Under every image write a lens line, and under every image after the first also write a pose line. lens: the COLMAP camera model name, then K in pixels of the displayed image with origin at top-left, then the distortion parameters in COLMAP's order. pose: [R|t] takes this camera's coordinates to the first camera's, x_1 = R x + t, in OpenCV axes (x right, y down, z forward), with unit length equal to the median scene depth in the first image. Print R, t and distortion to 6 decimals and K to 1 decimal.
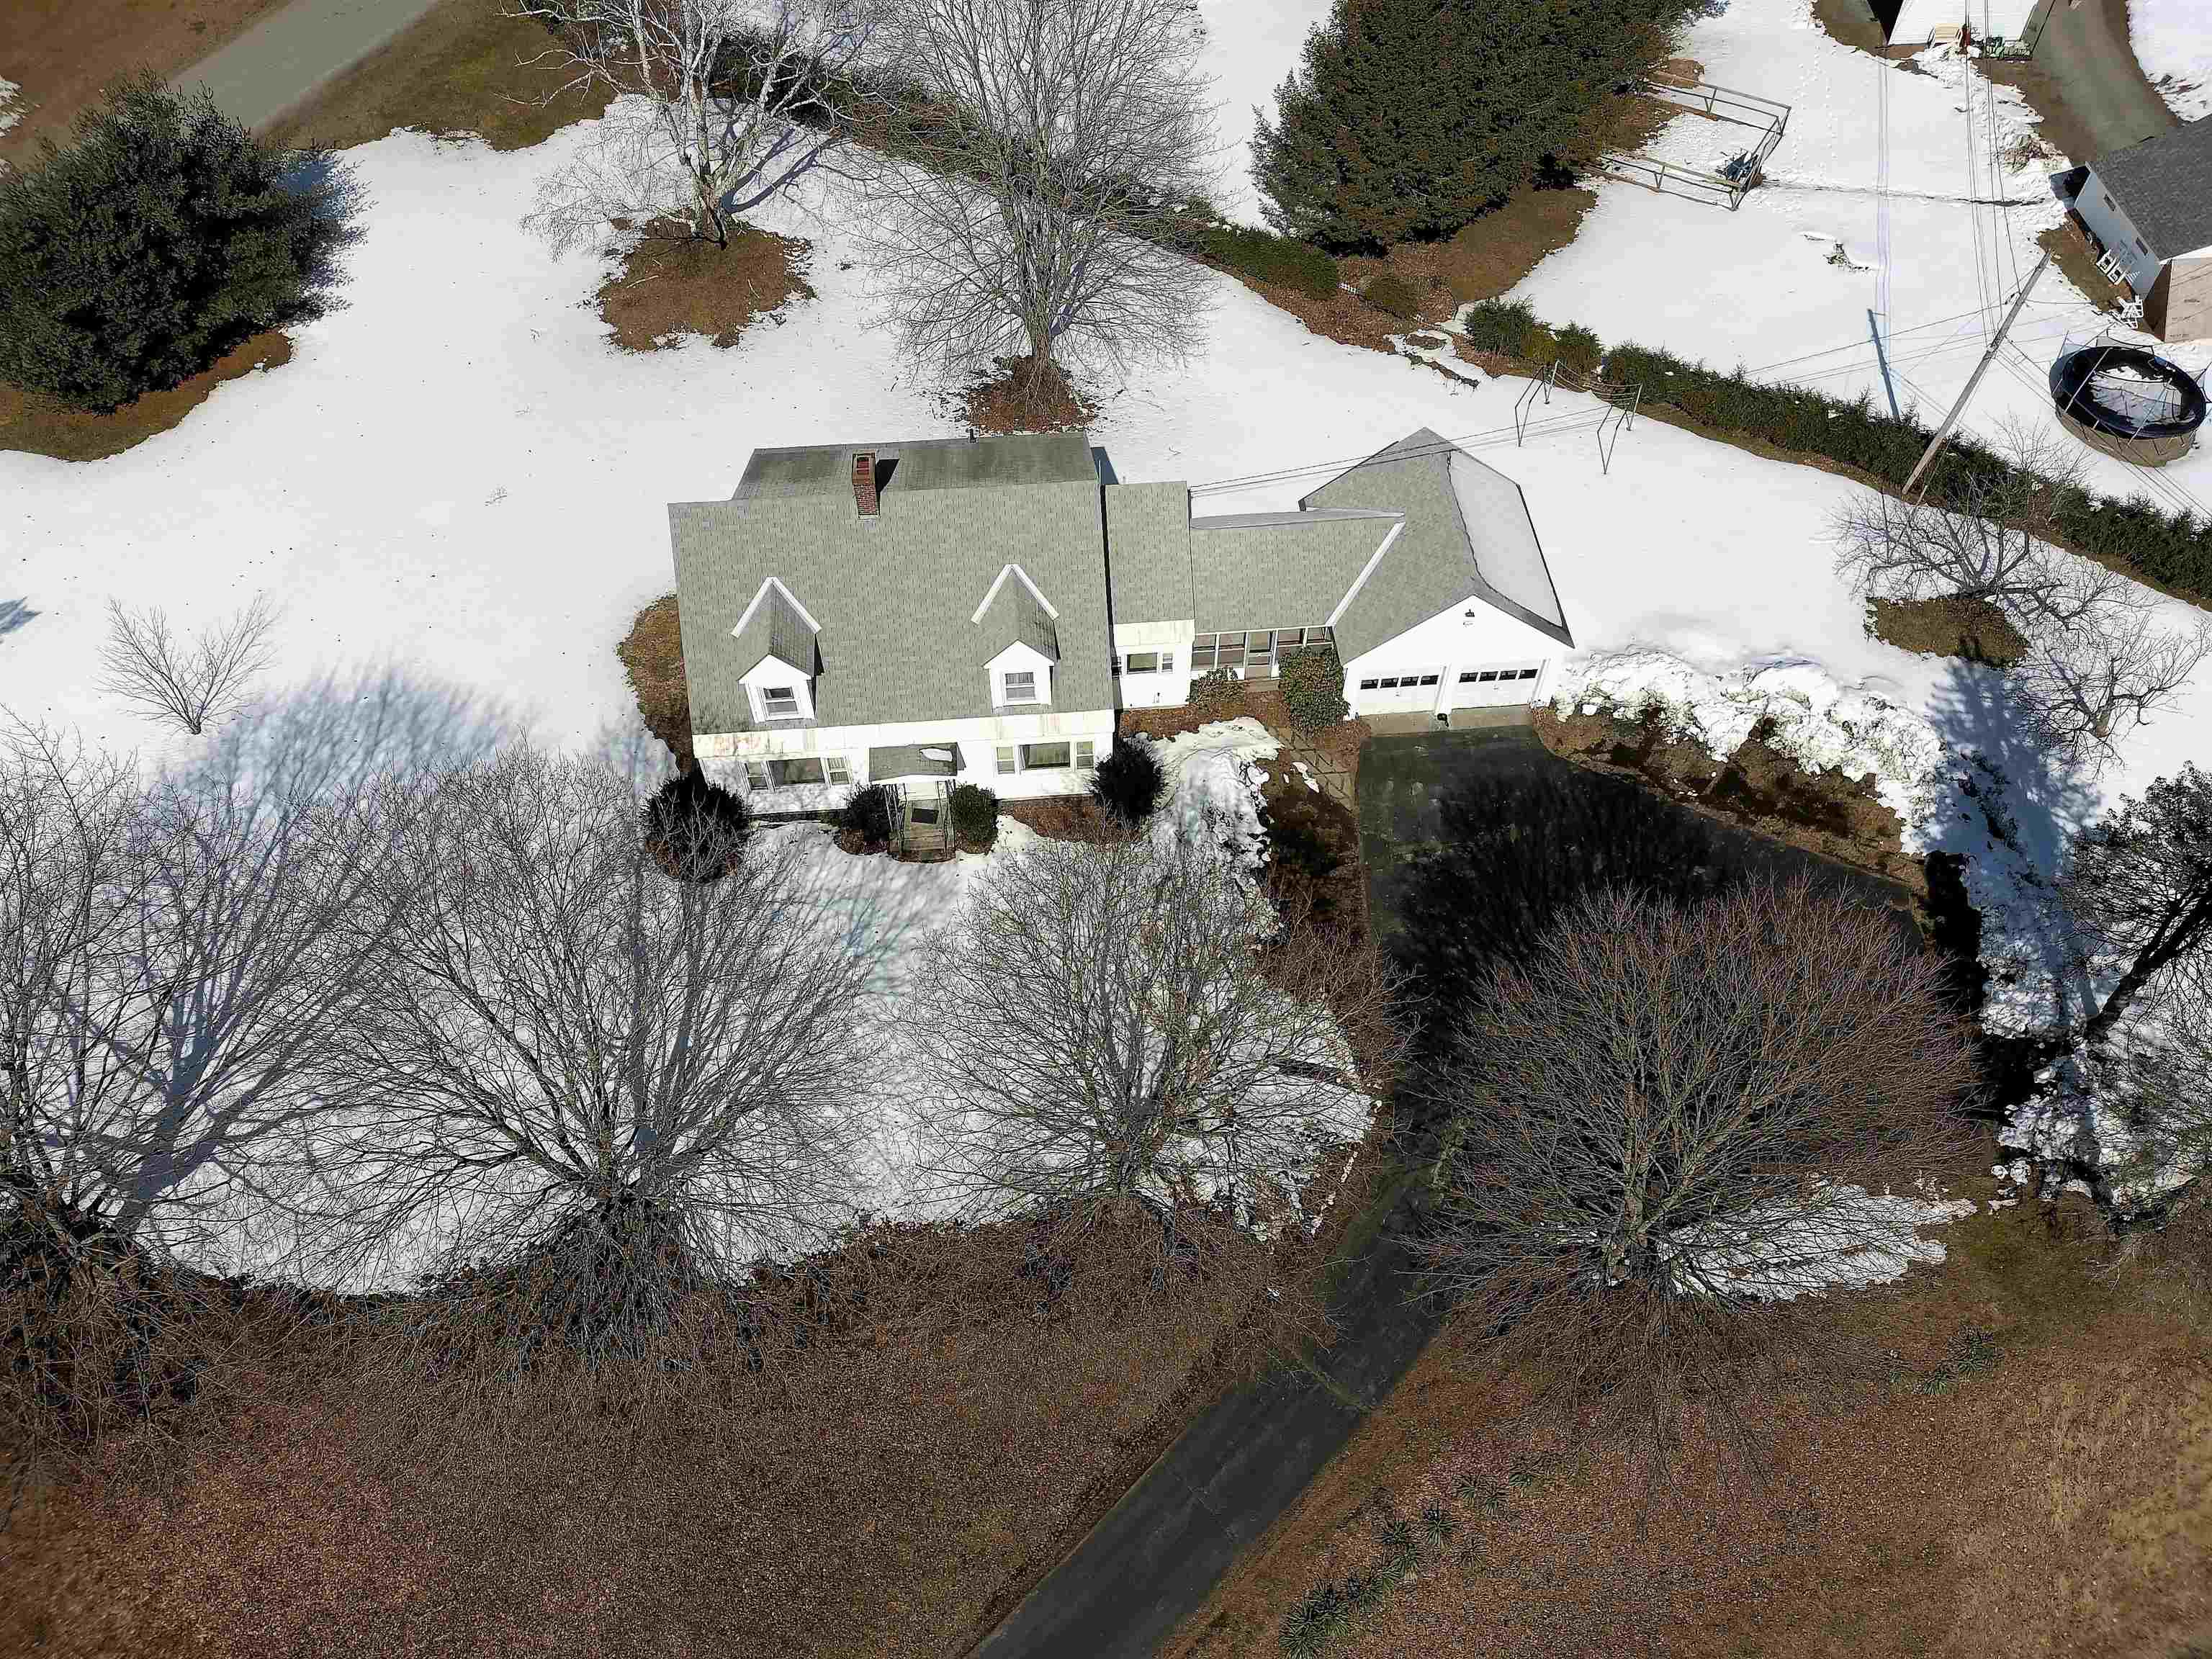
lens RADIAL K [[1637.2, 0, 1114.9], [0, 1637.2, 830.5], [0, 0, 1]] dist [0.118242, -0.174627]
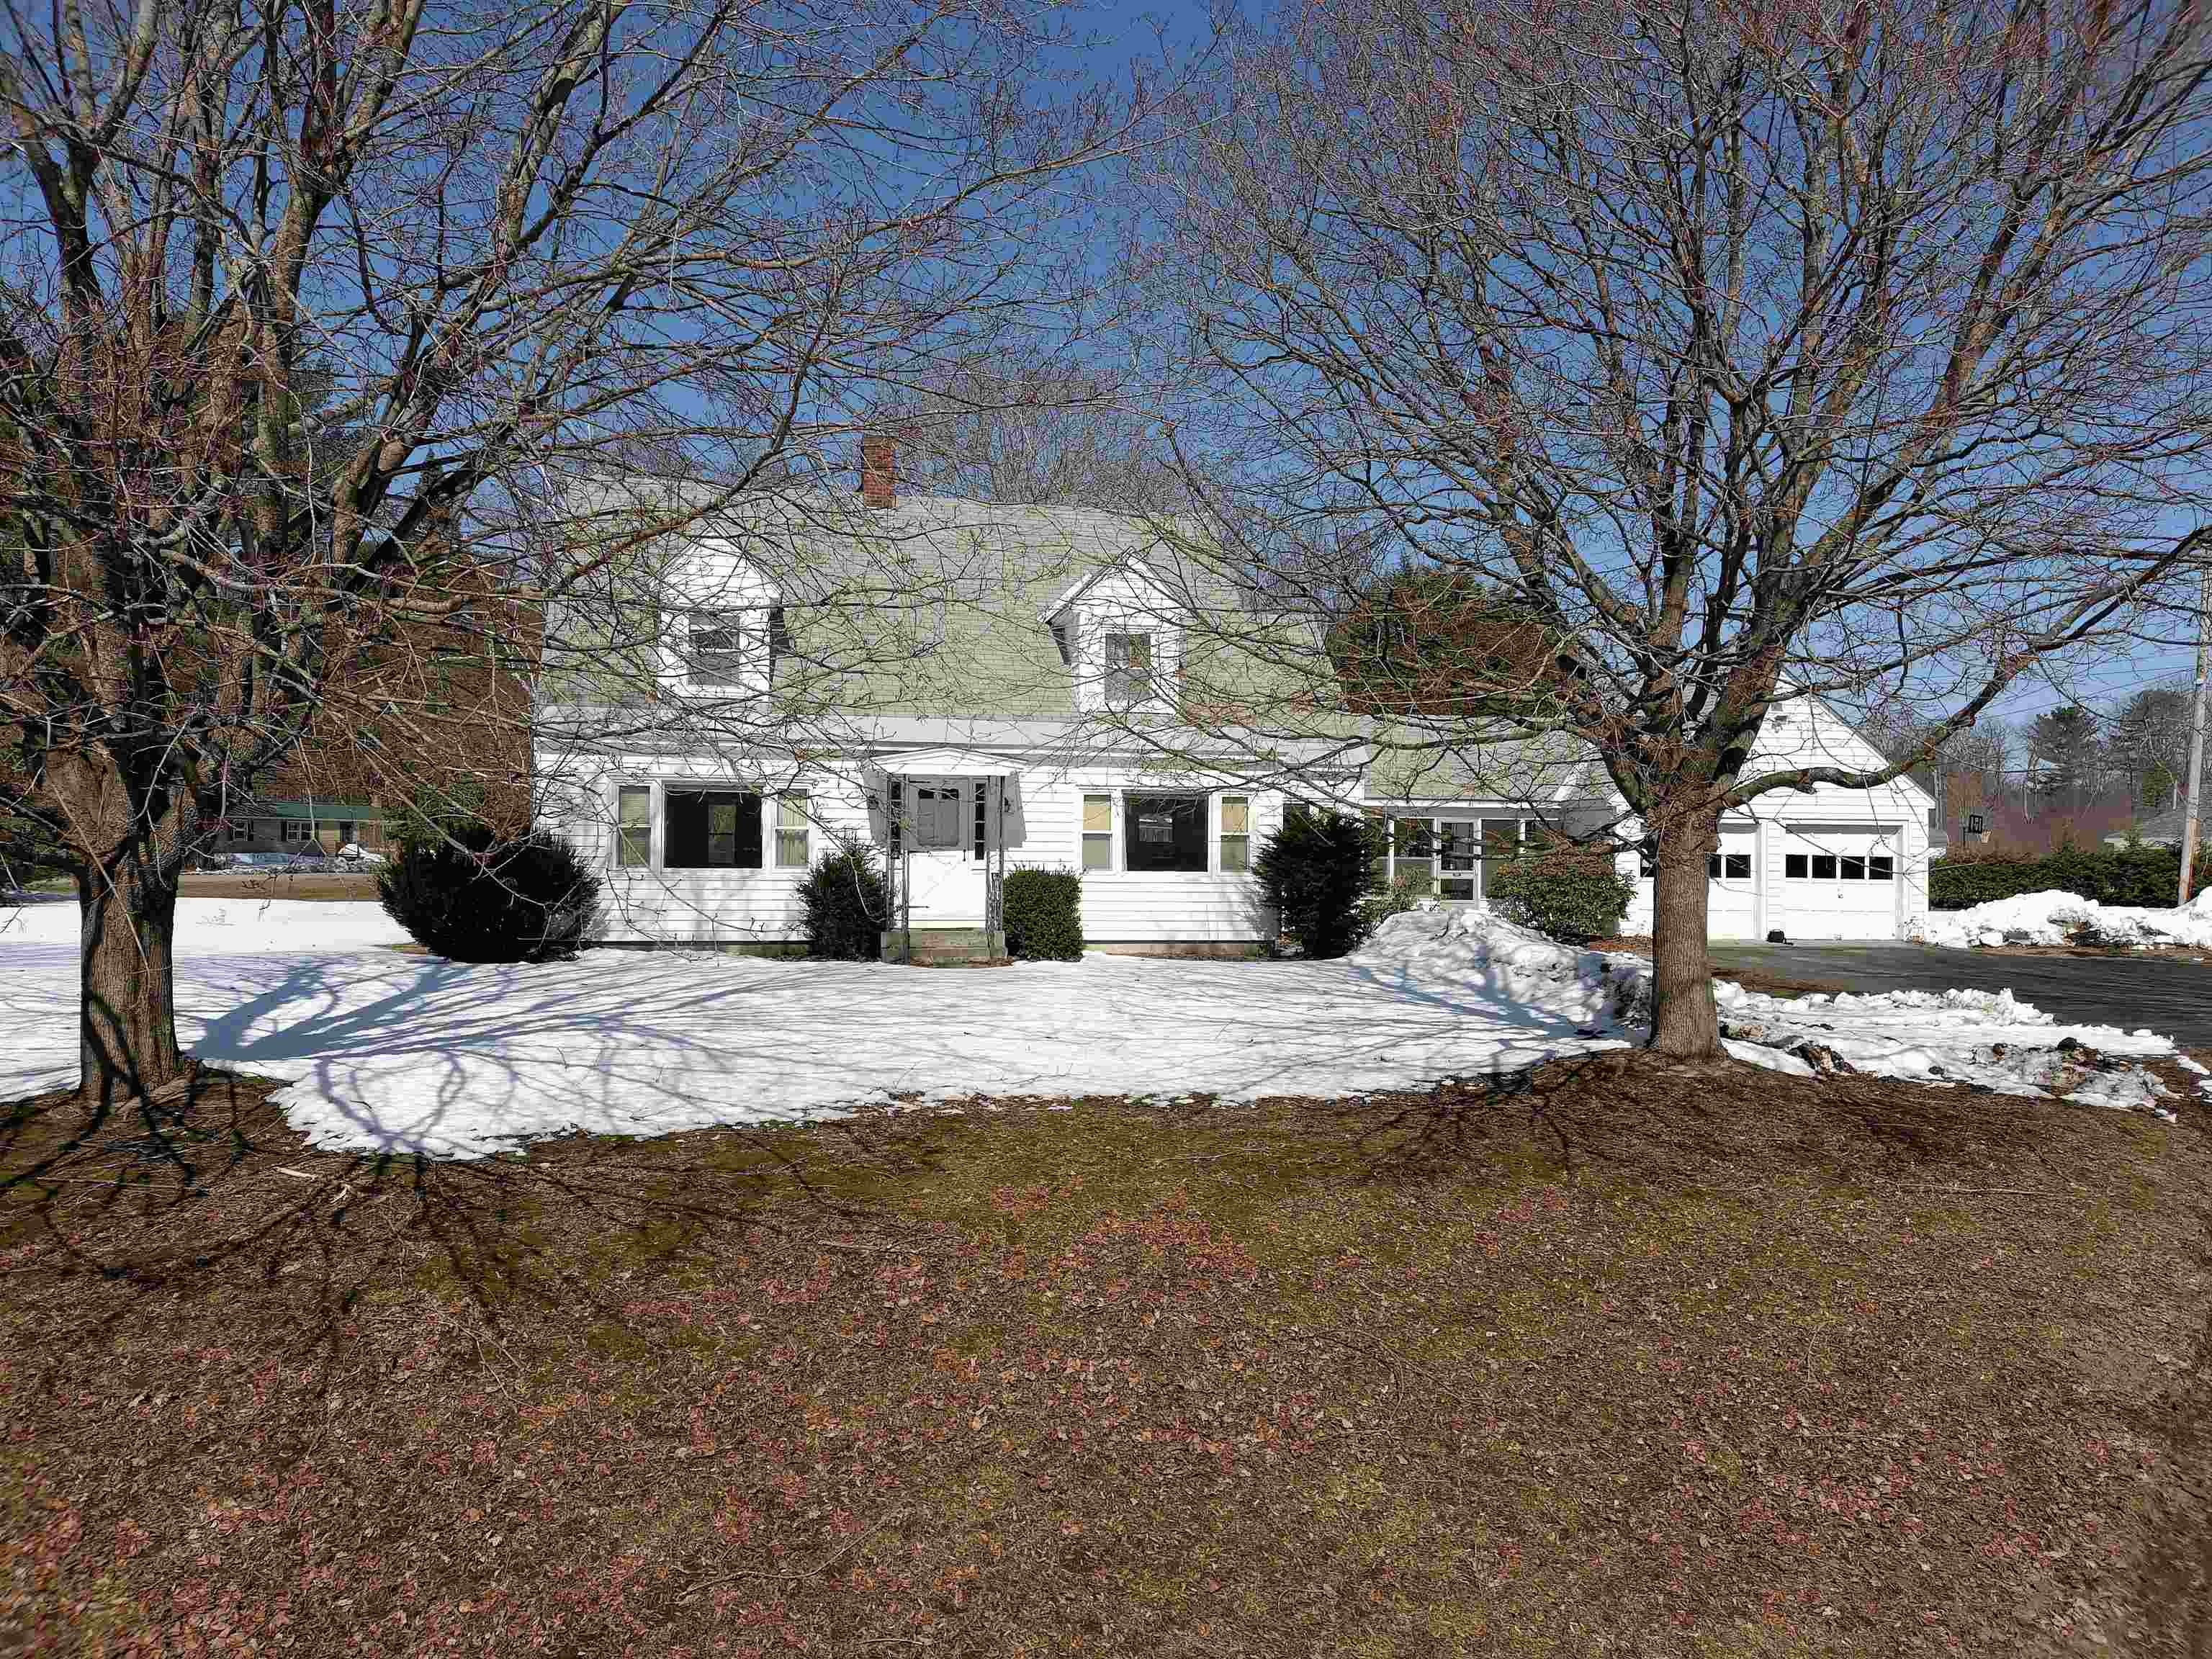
lens RADIAL K [[1637.2, 0, 1114.9], [0, 1637.2, 830.5], [0, 0, 1]] dist [0.118242, -0.174627]
pose [[0.990695, 0.016730, 0.135071, -0.162006], [0.099293, 0.589908, -0.801342, 0.480581], [-0.093086, 0.807297, 0.582757, 0.810011]]
